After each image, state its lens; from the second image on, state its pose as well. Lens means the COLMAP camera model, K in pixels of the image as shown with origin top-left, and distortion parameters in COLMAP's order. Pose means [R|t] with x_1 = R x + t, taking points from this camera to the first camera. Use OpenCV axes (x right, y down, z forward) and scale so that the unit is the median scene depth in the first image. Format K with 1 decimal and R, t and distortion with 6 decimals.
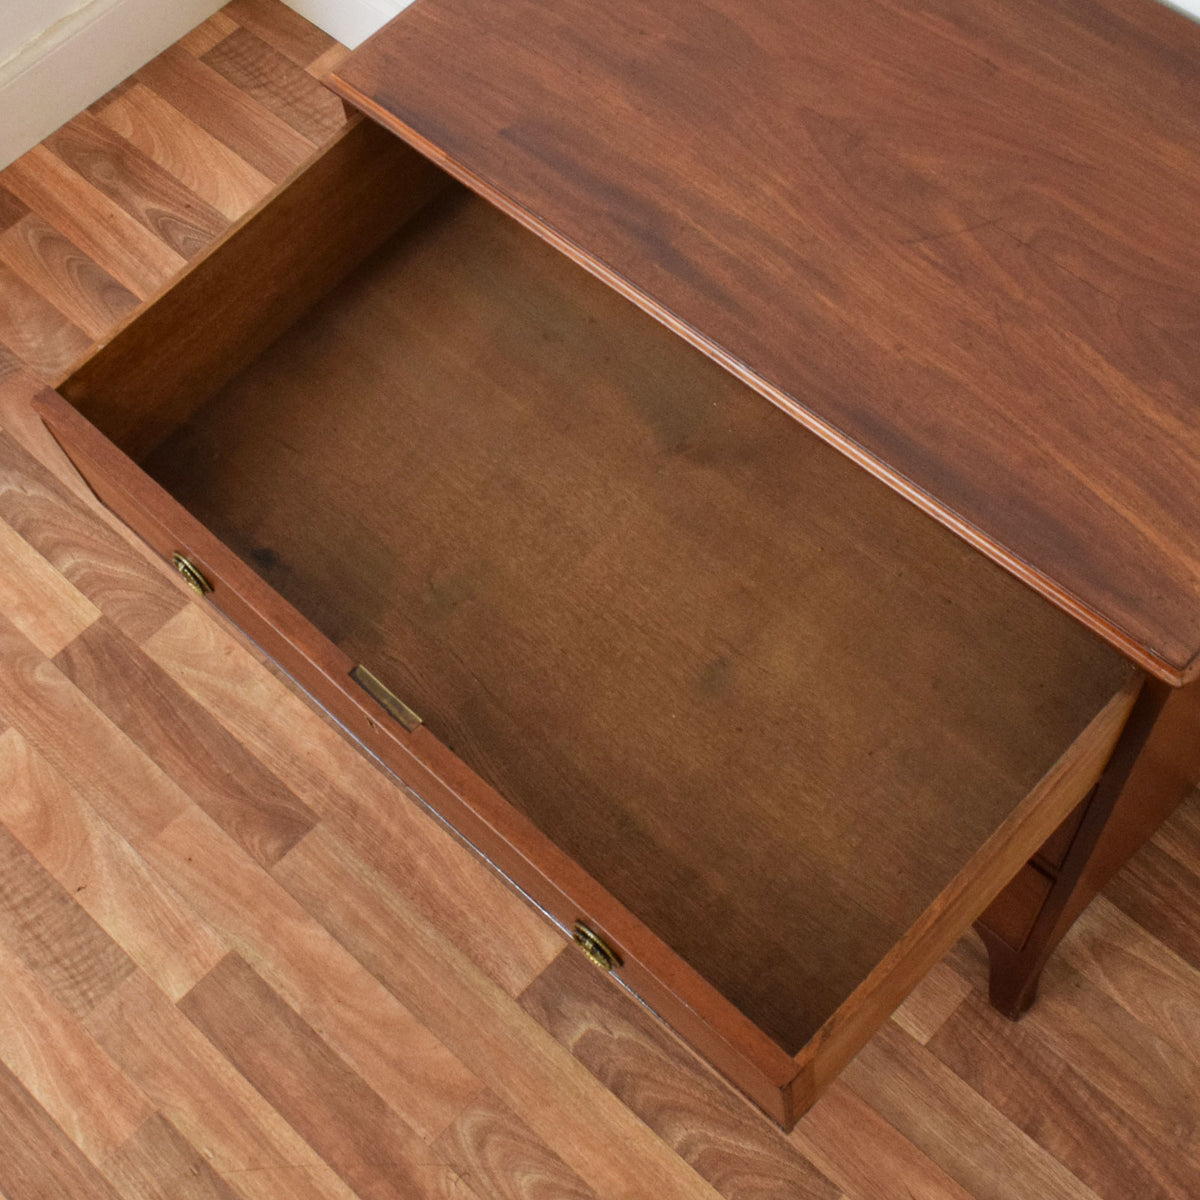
lens RADIAL K [[1953.1, 0, 524.6], [0, 1953.1, 520.2], [0, 0, 1]] dist [-0.016646, -0.005558]
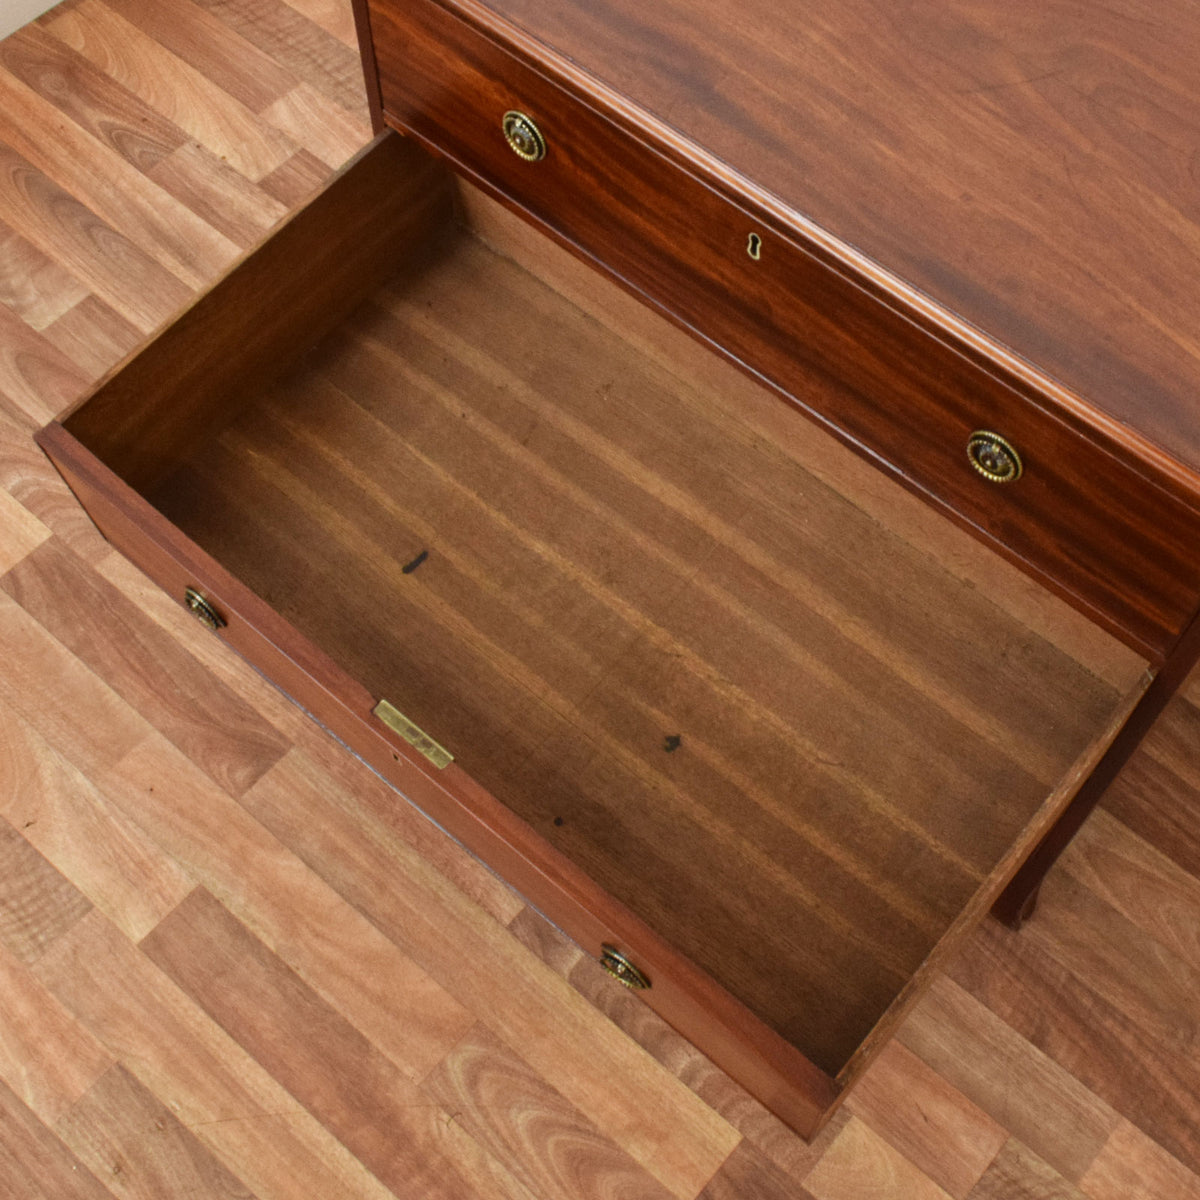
lens RADIAL K [[1746.3, 0, 690.4], [0, 1746.3, 486.4], [0, 0, 1]] dist [-0.024736, 0.019764]
pose [[0.988803, 0.001709, 0.149219, -0.043642], [0.000455, 0.999895, -0.014468, 0.043316], [-0.149229, 0.014373, 0.988698, 0.143422]]
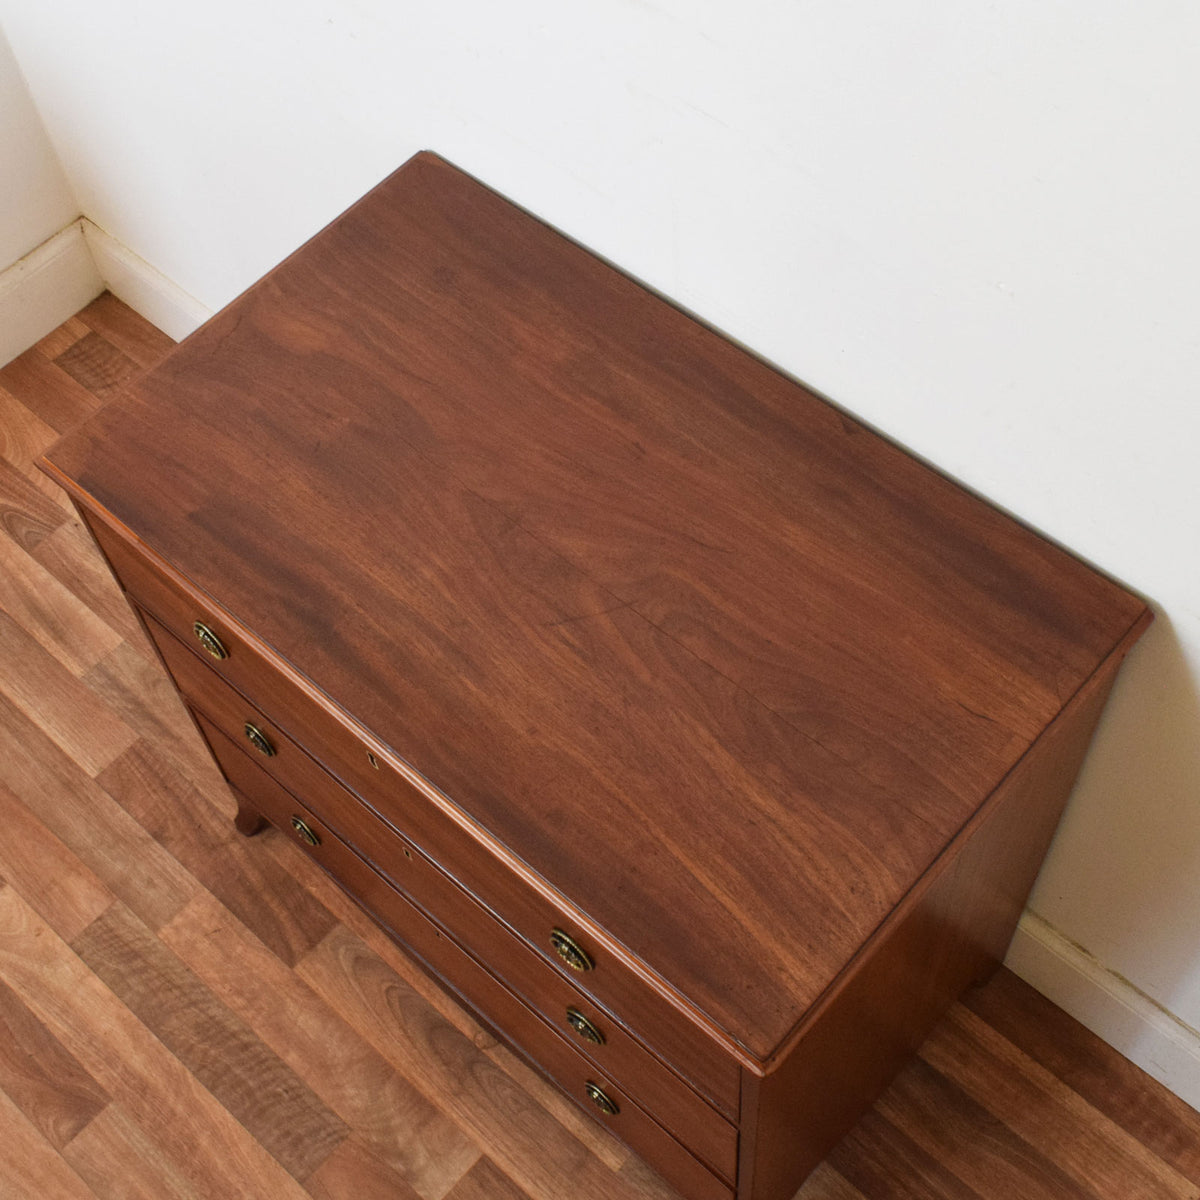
lens RADIAL K [[1730.9, 0, 578.0], [0, 1730.9, 538.5], [0, 0, 1]] dist [-0.017315, 0.002459]
pose [[0.999408, -0.015516, 0.030692, 0.135176], [0.017440, 0.997834, -0.063433, -0.095168], [-0.029642, 0.063931, 0.997514, 0.031118]]
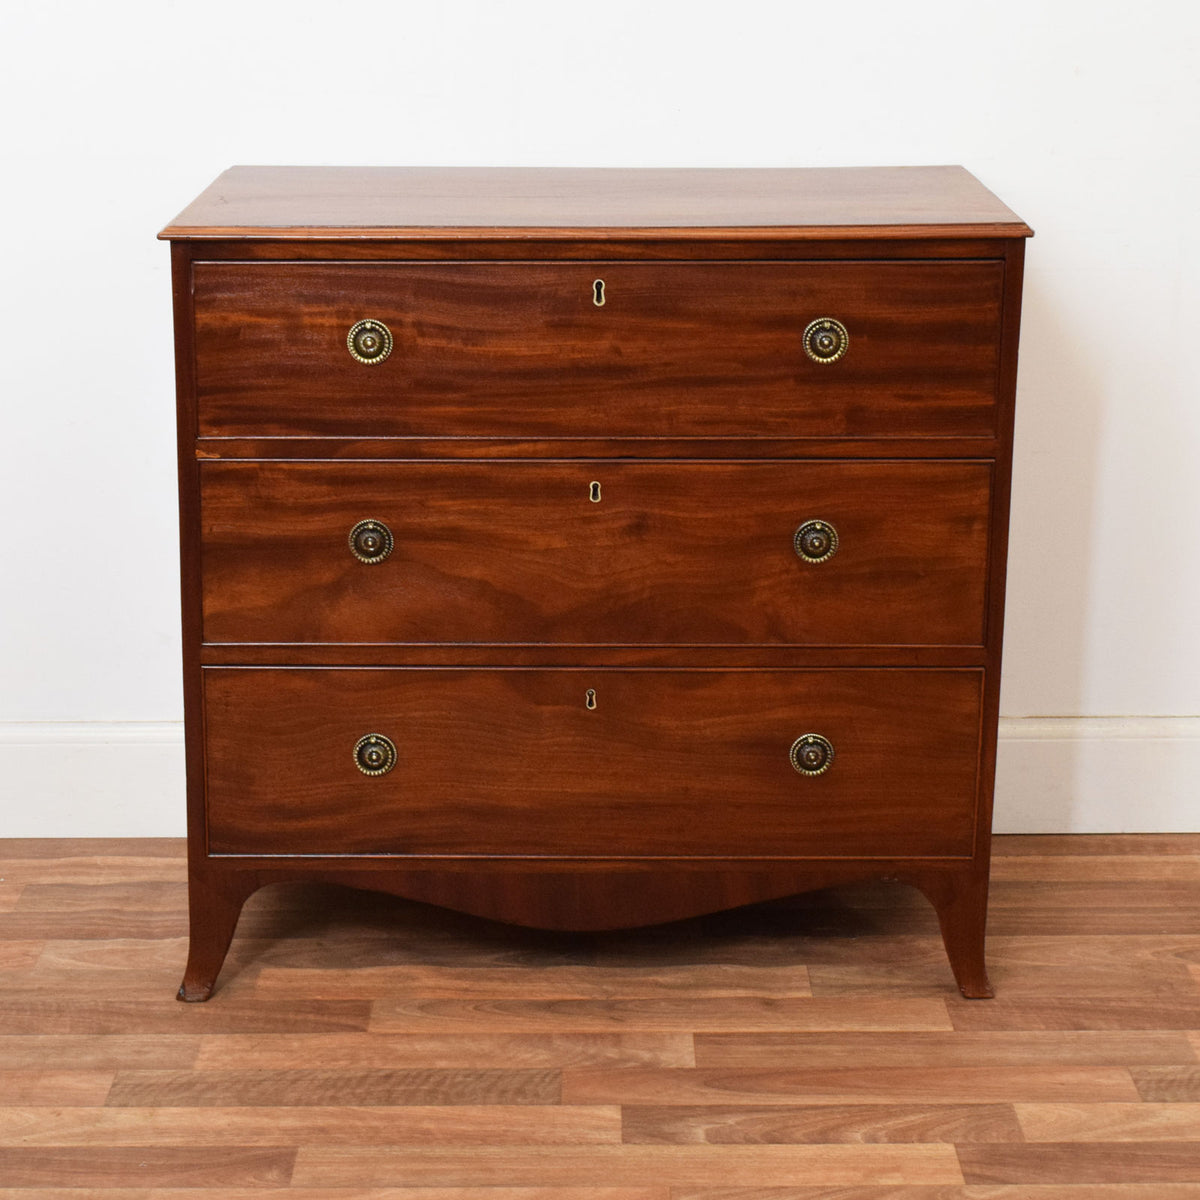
lens RADIAL K [[2678.4, 0, 600.0], [0, 2678.4, 600.0], [0, 0, 1]] dist [-0.008194, 0.400166]
pose [[0.711434, -0.099656, 0.695651, -0.841897], [0.570103, 0.660645, -0.488396, 0.677132], [-0.410907, 0.744054, 0.526819, 0.180035]]
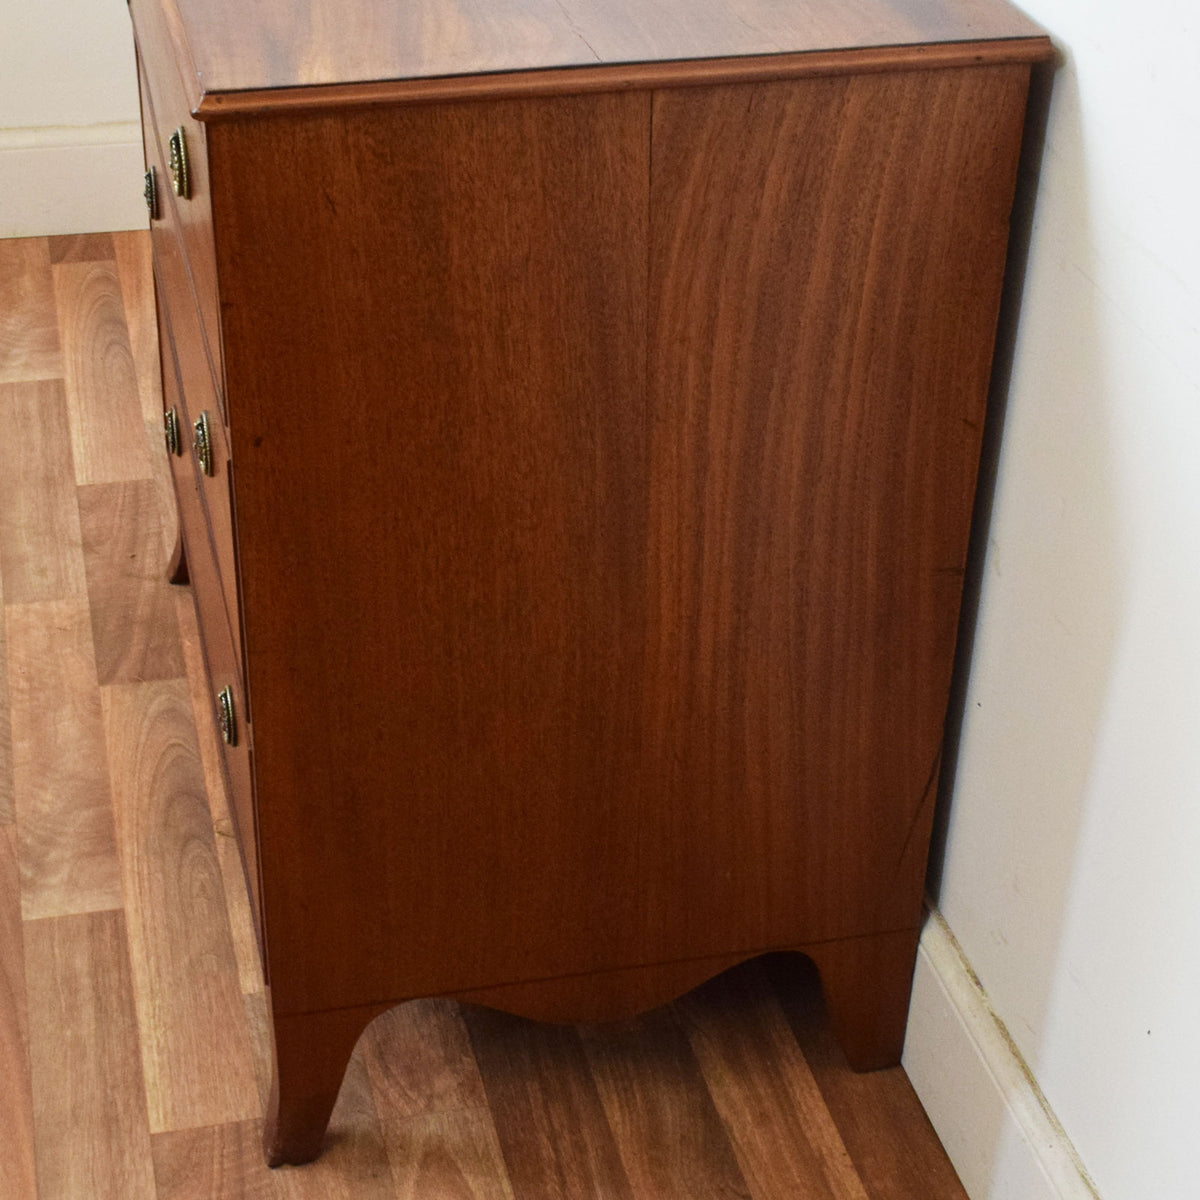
lens RADIAL K [[2299.7, 0, 617.9], [0, 2299.7, 602.8], [0, 0, 1]] dist [0.001217, -0.173683]
pose [[0.846357, 0.376831, -0.376402, 0.585476], [-0.504686, 0.793250, -0.340656, 0.309125], [0.170211, 0.478281, 0.861554, 0.195331]]
